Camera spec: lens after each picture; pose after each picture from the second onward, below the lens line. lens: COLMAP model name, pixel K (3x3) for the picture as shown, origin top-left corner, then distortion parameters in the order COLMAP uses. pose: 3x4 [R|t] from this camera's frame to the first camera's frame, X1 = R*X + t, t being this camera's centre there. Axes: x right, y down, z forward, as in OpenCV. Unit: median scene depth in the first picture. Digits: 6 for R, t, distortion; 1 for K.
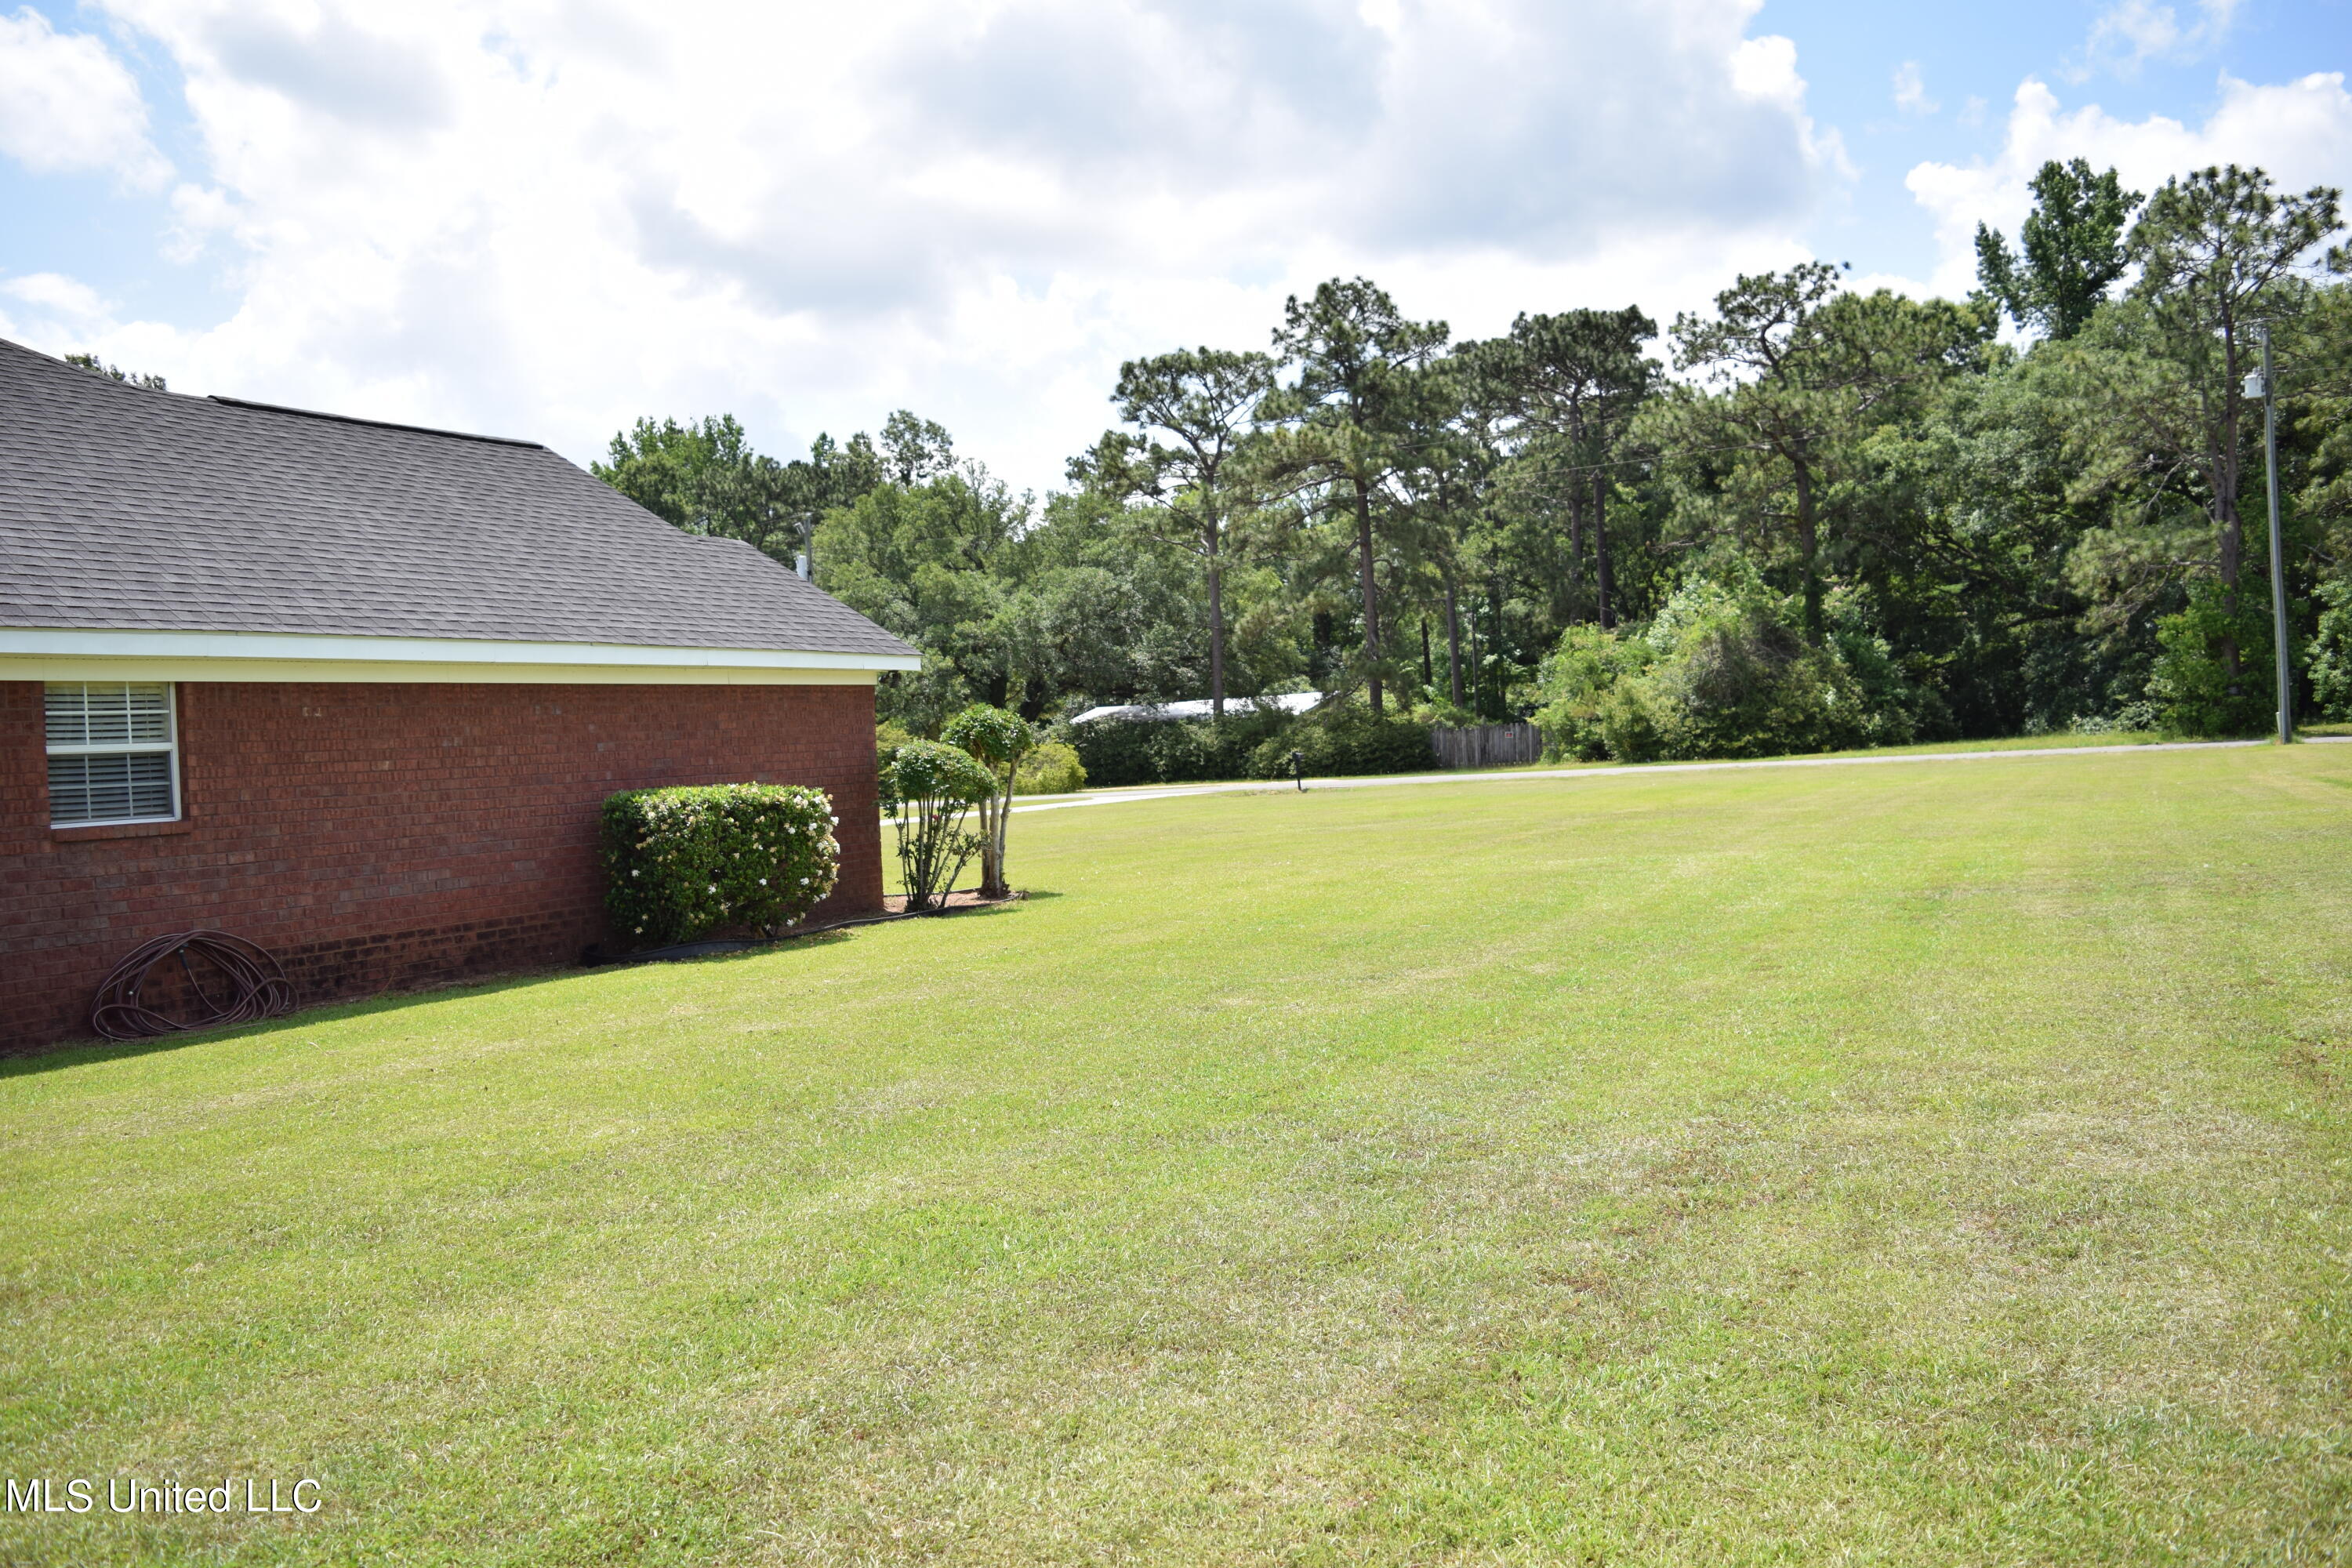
lens RADIAL K [[1838.8, 0, 1176.0], [0, 1838.8, 784.0], [0, 0, 1]] dist [-0.100675, 0.026607]
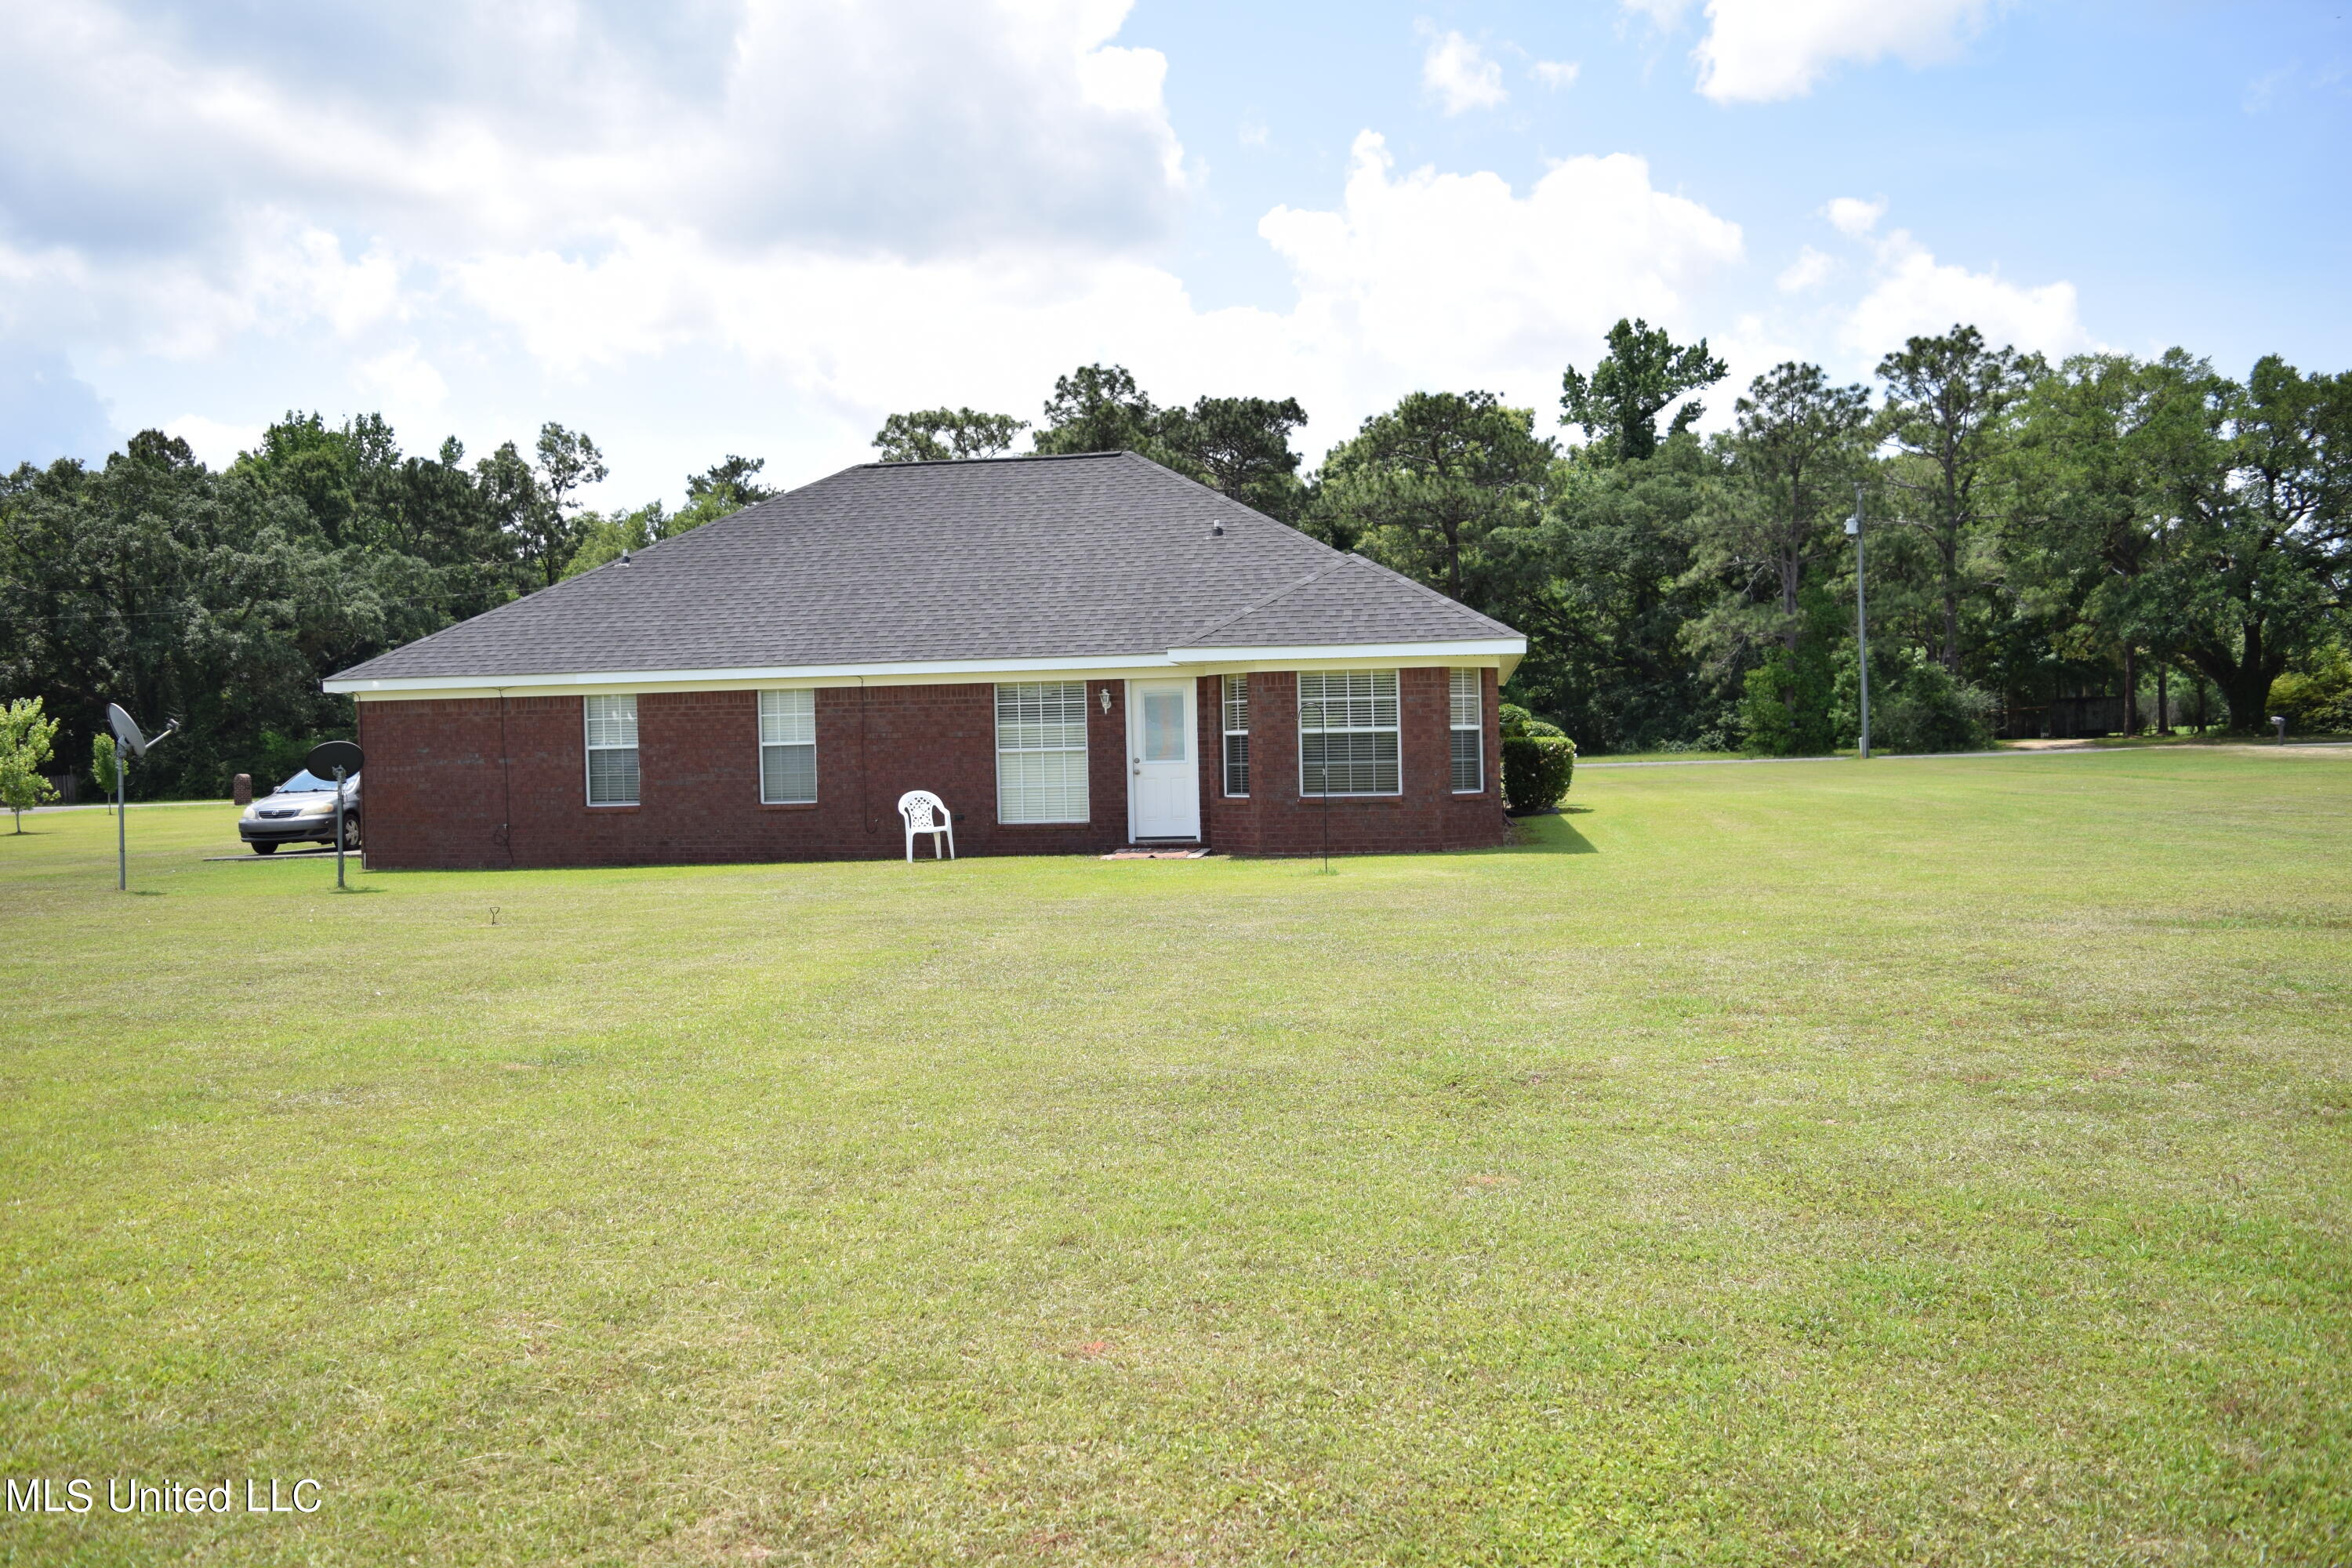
lens RADIAL K [[1902.2, 0, 1212.9], [0, 1902.2, 749.0], [0, 0, 1]] dist [-0.094565, 0.004149]
pose [[0.932564, 0.018836, 0.360513, -1.219976], [-0.008512, 0.999507, -0.030205, 0.054670], [-0.360905, 0.025099, 0.932265, -0.779139]]
